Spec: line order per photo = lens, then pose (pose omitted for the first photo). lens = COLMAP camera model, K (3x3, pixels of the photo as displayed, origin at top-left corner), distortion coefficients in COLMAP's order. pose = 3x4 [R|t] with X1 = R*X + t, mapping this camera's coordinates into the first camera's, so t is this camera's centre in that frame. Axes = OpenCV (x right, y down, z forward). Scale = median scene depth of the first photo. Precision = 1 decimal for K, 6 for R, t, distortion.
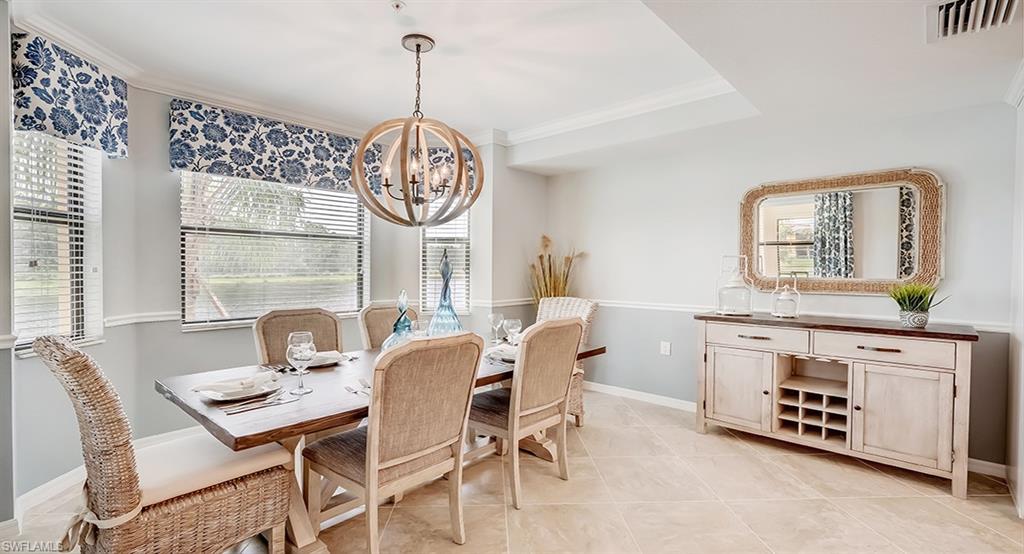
lens RADIAL K [[461.4, 0, 509.2], [0, 461.4, 275.8], [0, 0, 1]] dist [-0.005750, 0.005232]
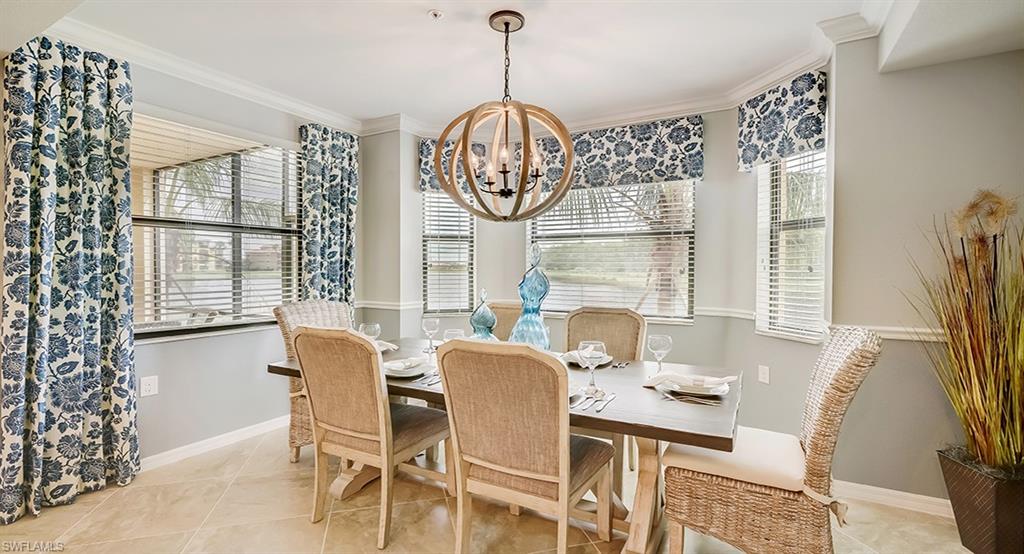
lens RADIAL K [[461.4, 0, 513.7], [0, 461.4, 274.6], [0, 0, 1]] dist [-0.005750, 0.005232]
pose [[0.234000, 0.012785, -0.972153, 0.561026], [-0.010892, 0.999885, 0.010528, -0.010560], [0.972176, 0.008125, 0.234112, 0.637919]]
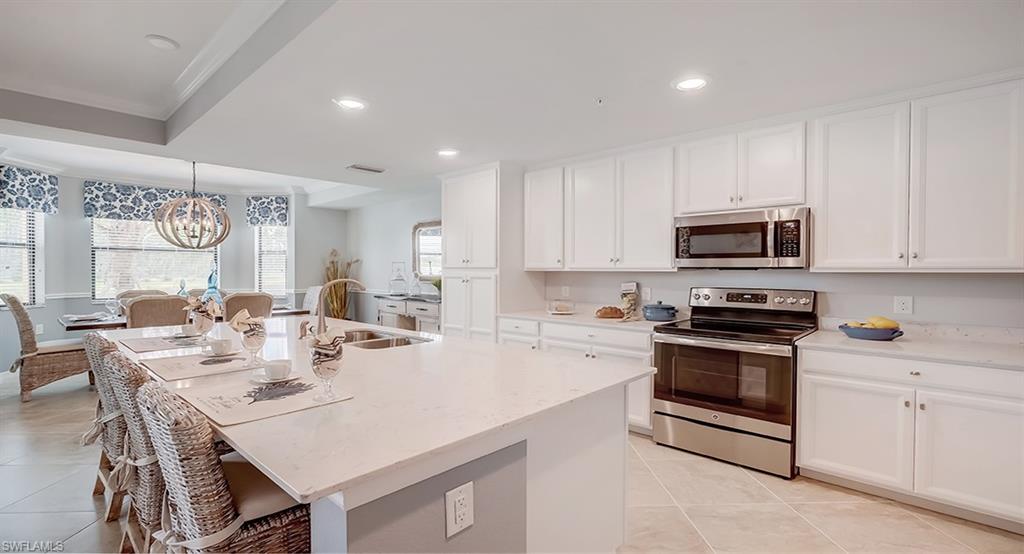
lens RADIAL K [[461.4, 0, 508.4], [0, 461.4, 276.5], [0, 0, 1]] dist [-0.005750, 0.005232]
pose [[0.999901, -0.000149, -0.014078, 0.984955], [0.000149, 1.000000, 0.000004, 0.011245], [0.014078, -0.000006, 0.999901, -0.829539]]
